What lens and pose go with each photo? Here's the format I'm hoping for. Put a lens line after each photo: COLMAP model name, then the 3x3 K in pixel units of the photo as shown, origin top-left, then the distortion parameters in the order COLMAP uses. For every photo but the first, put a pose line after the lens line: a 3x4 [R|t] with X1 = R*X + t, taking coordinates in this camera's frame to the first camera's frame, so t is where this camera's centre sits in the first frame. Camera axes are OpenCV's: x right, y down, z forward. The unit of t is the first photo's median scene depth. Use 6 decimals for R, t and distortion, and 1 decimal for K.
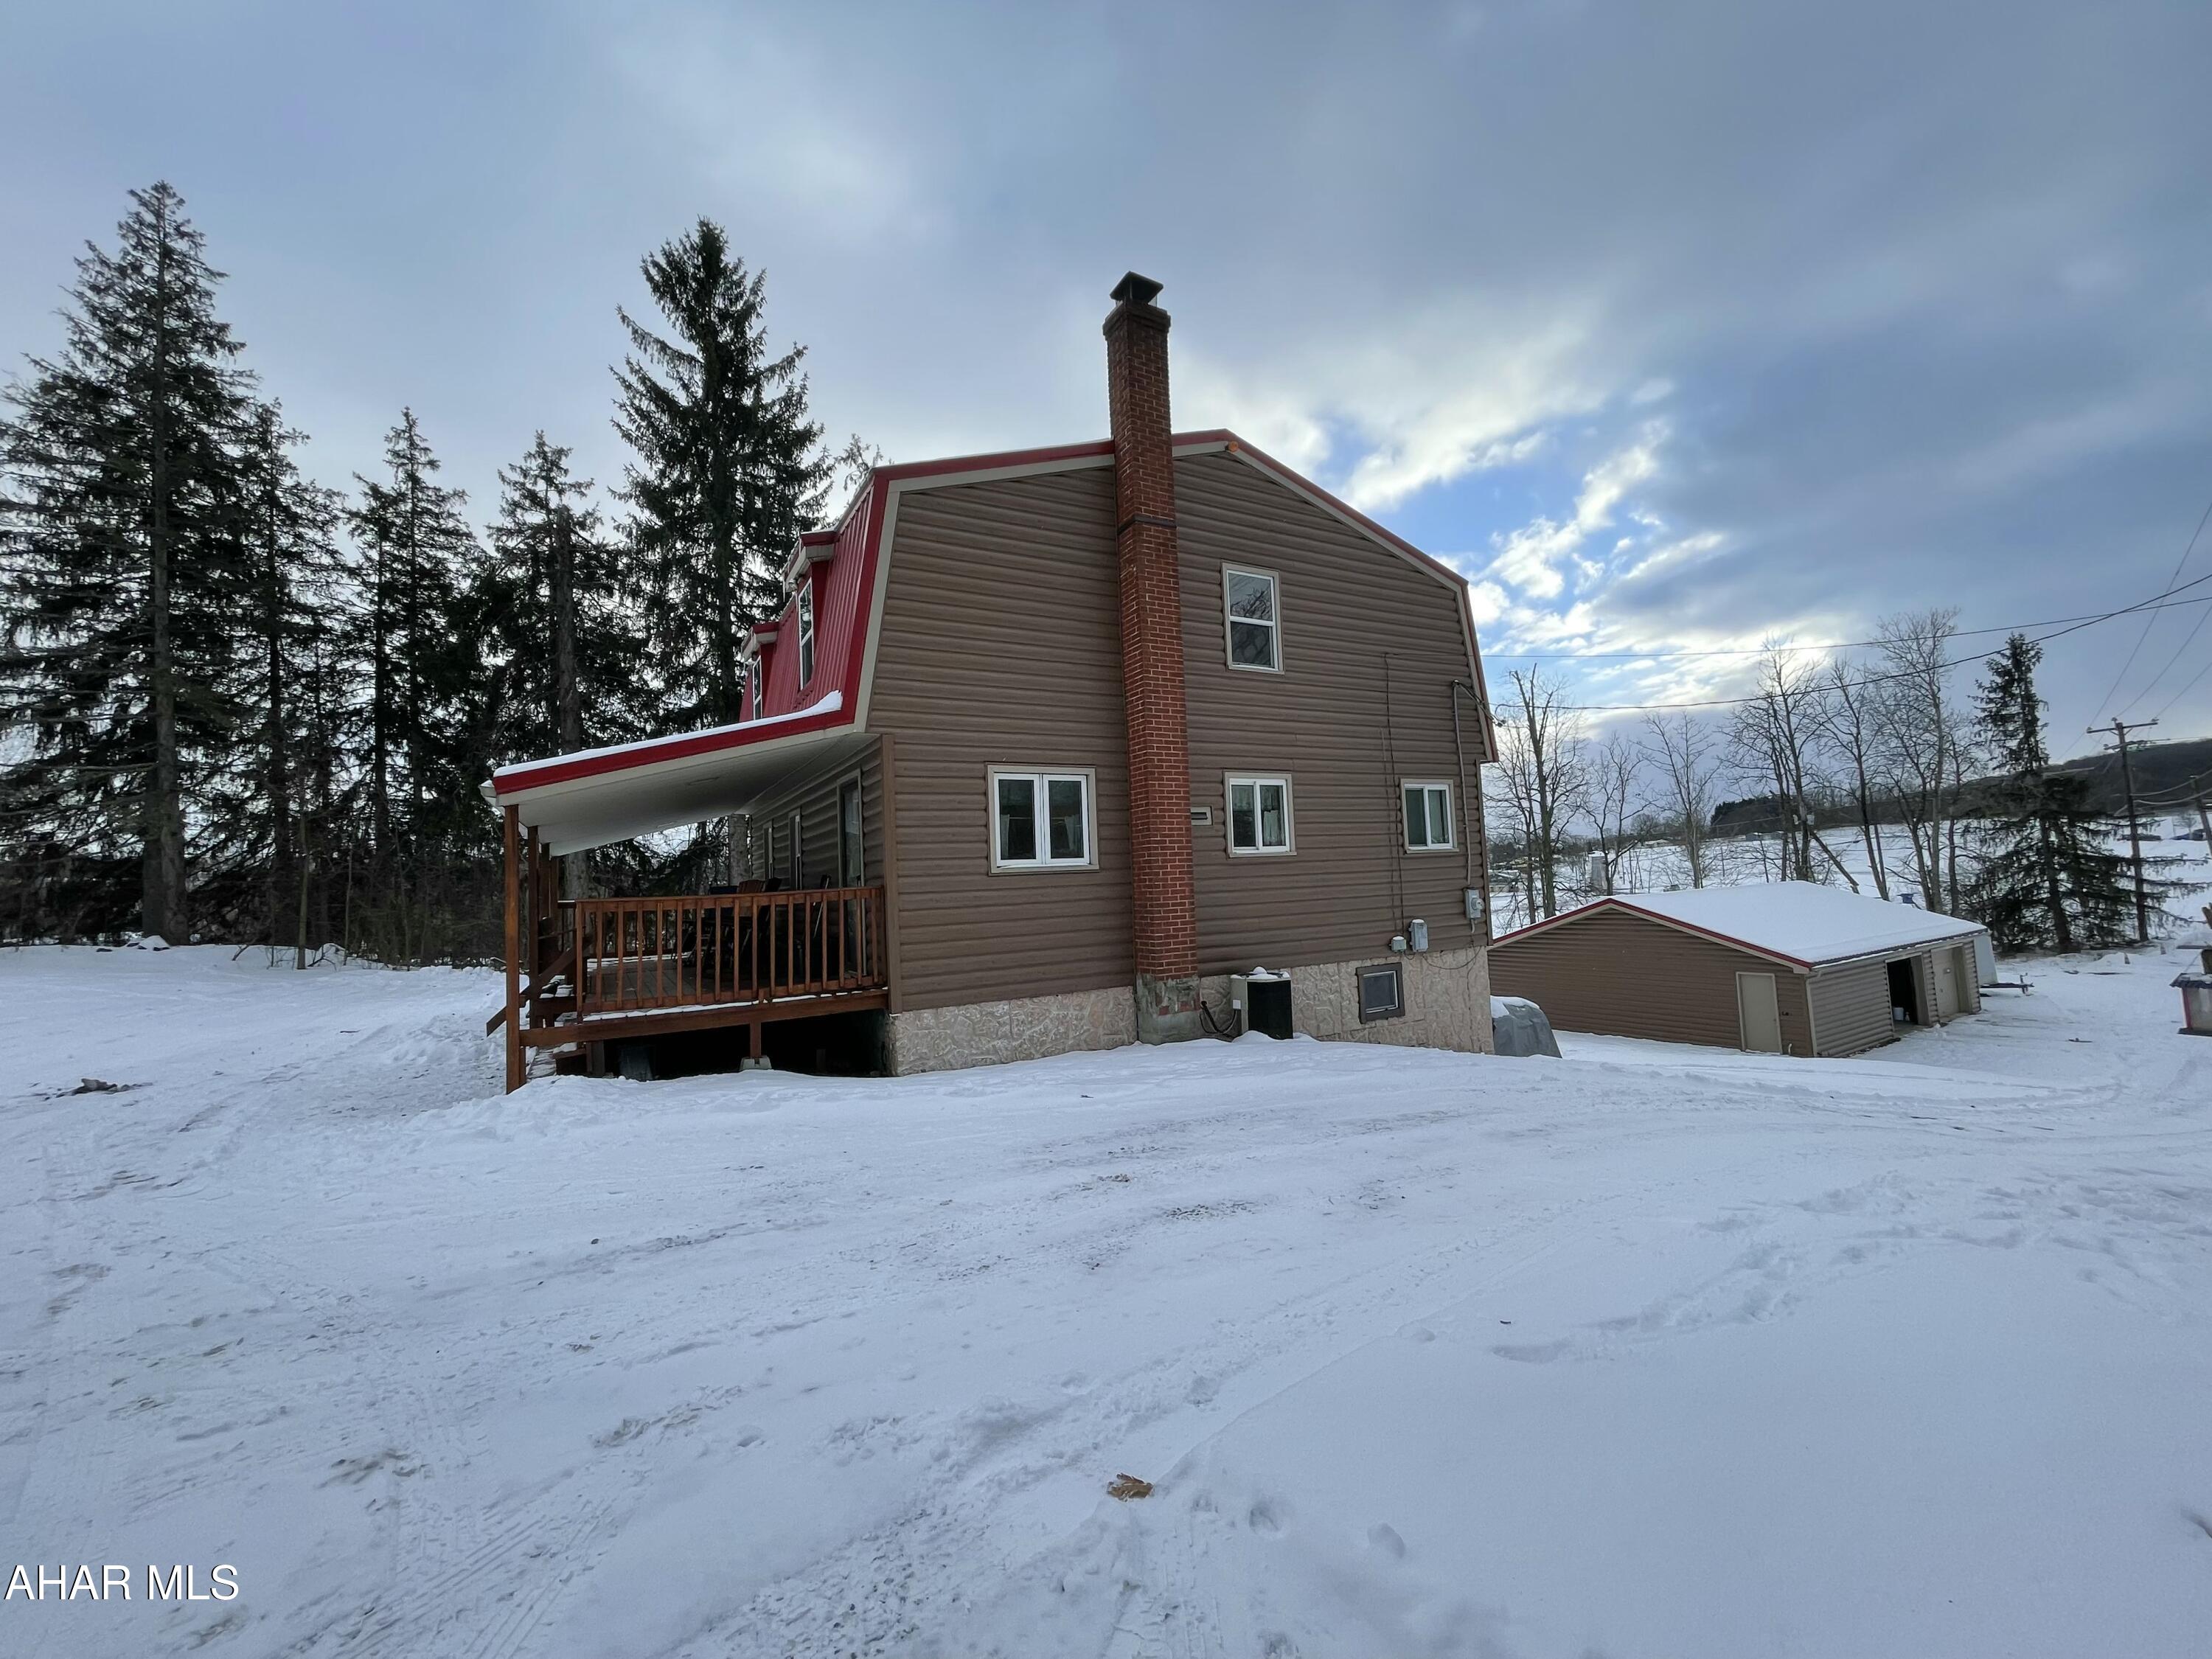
lens RADIAL K [[888.0, 0, 1121.8], [0, 888.0, 826.2], [0, 0, 1]] dist [0.004745, 0.000368]
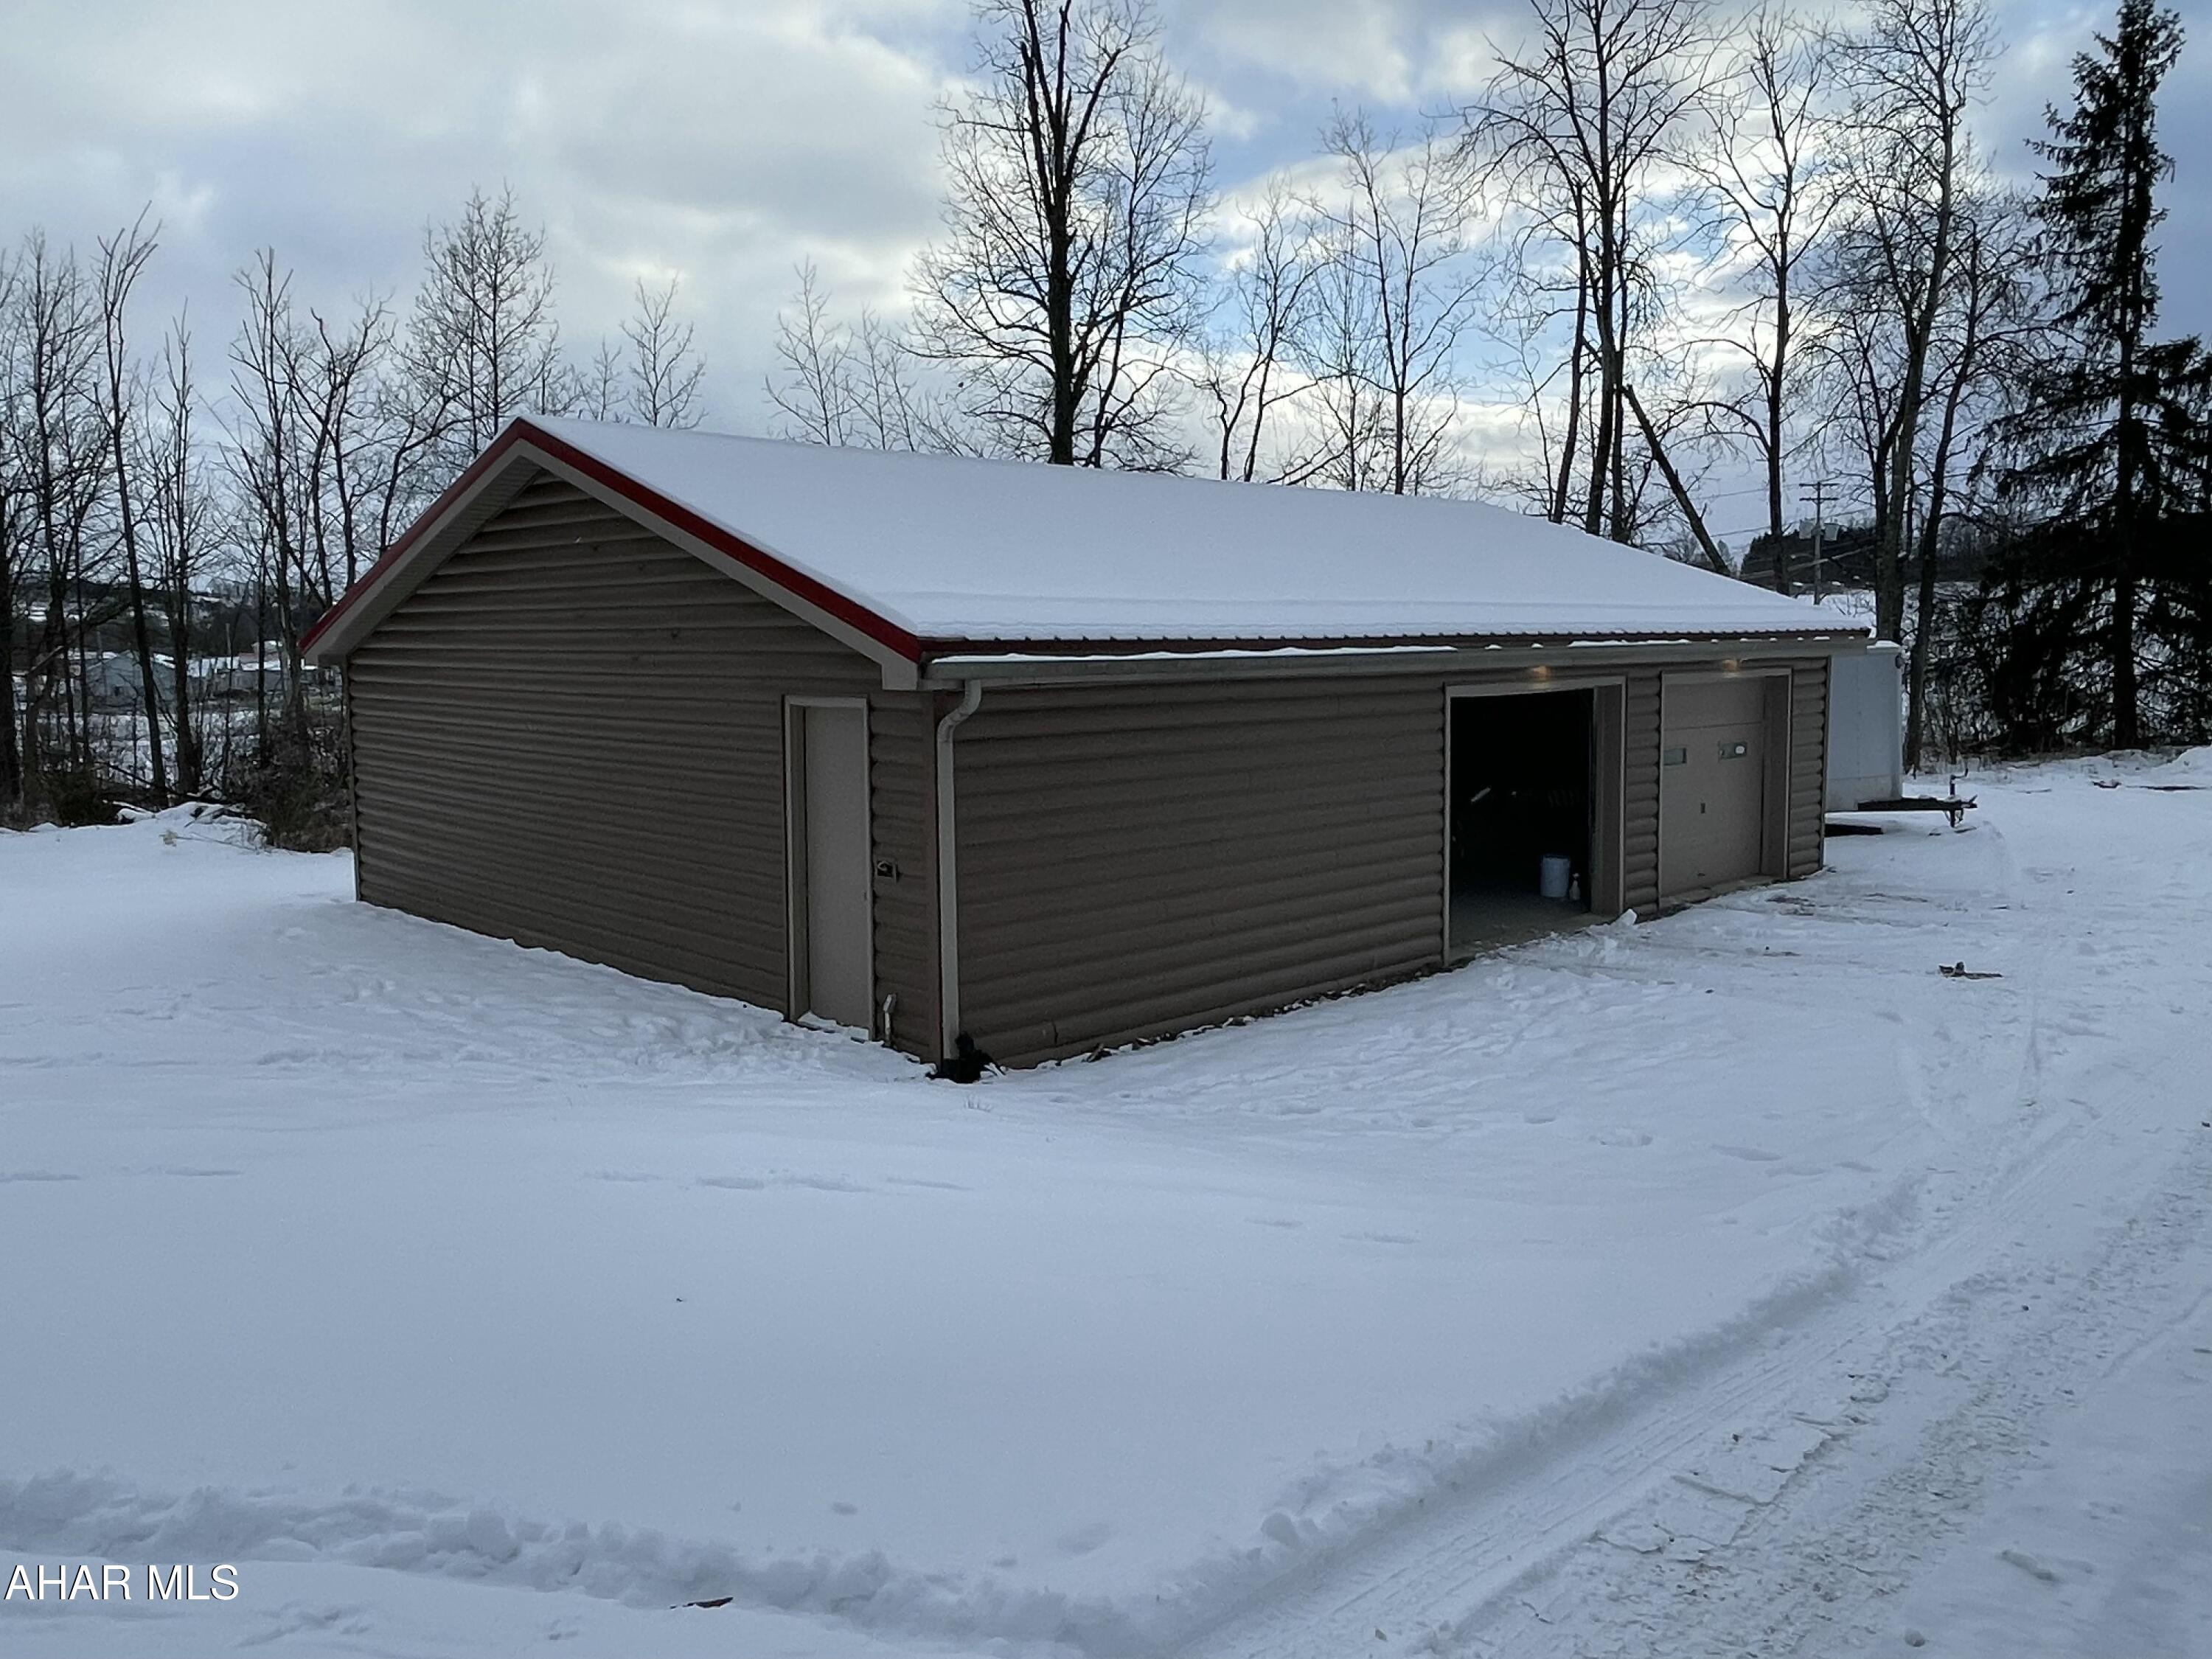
lens RADIAL K [[1618.1, 0, 1098.8], [0, 1618.1, 834.3], [0, 0, 1]] dist [-0.029395, 0.002575]
pose [[0.978729, 0.012957, 0.204750, 0.575228], [-0.049294, 0.983620, 0.173383, 0.101478], [-0.199150, -0.179788, 0.963336, 0.473194]]
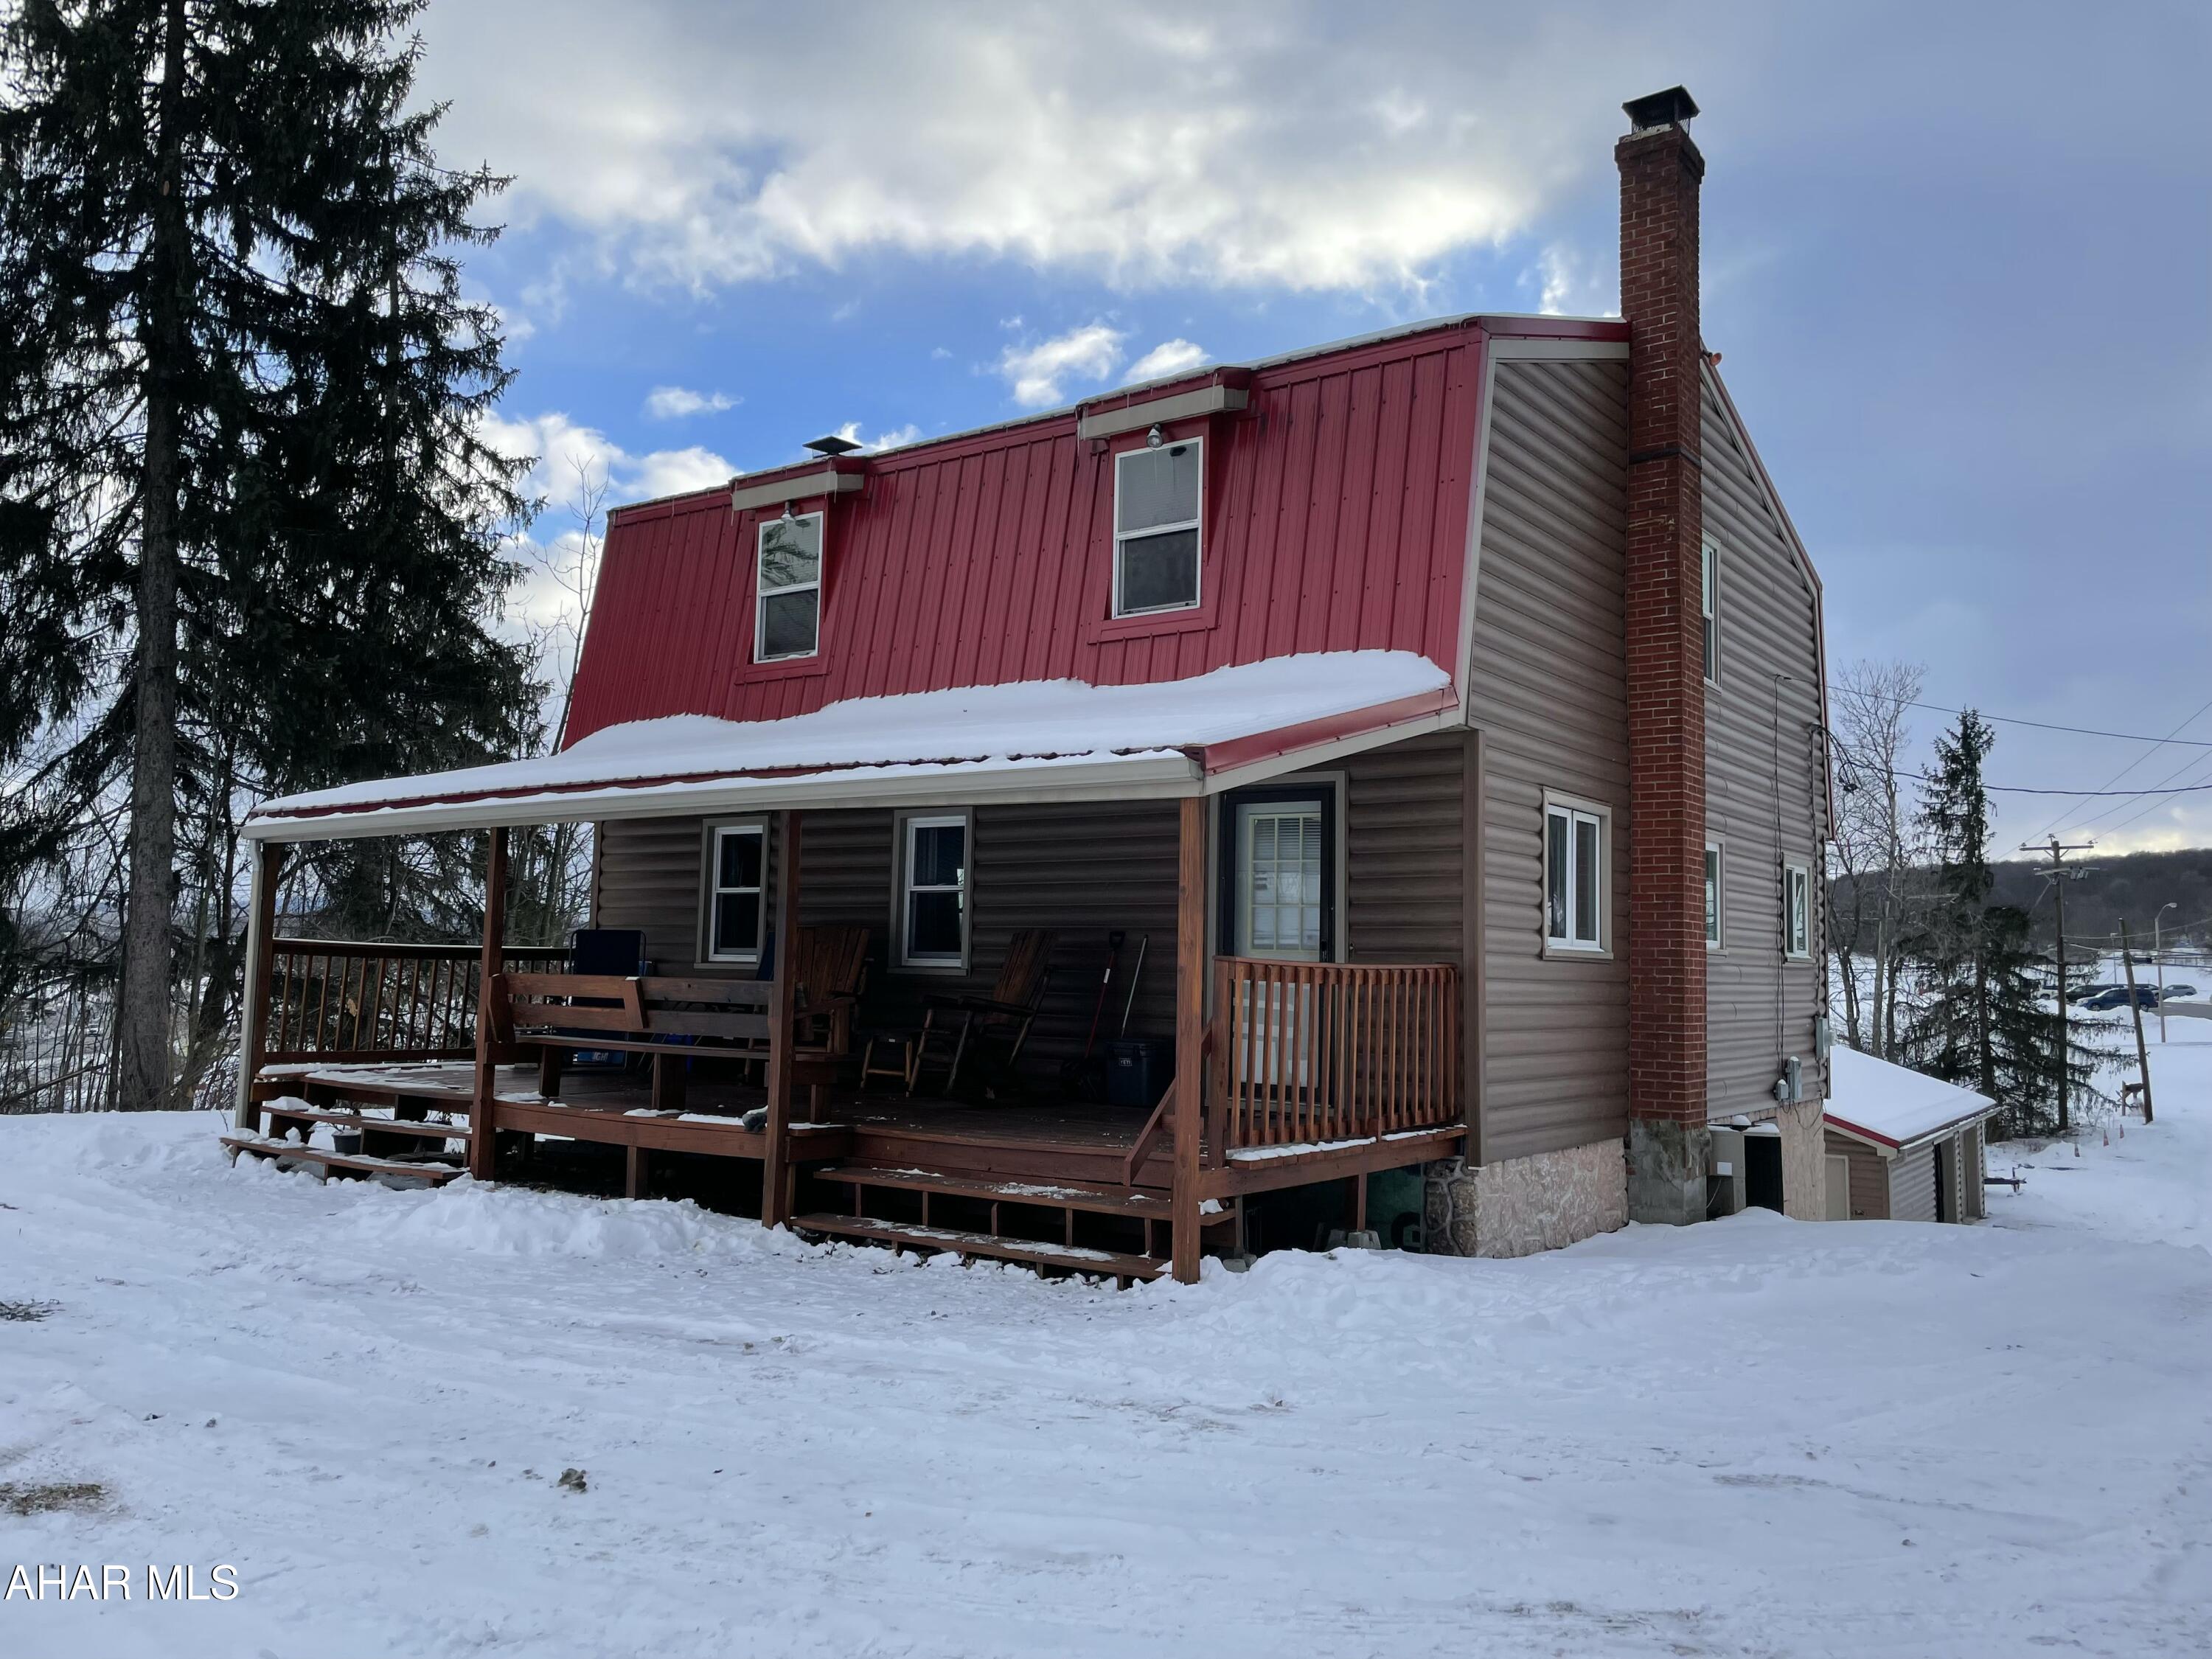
lens RADIAL K [[1699.0, 0, 1107.6], [0, 1699.0, 809.6], [0, 0, 1]] dist [-0.002741, -0.002547]
pose [[0.911146, 0.105180, 0.398434, -0.306218], [-0.091695, 0.994386, -0.052811, 0.013365], [-0.401752, 0.011584, 0.915675, -0.005640]]
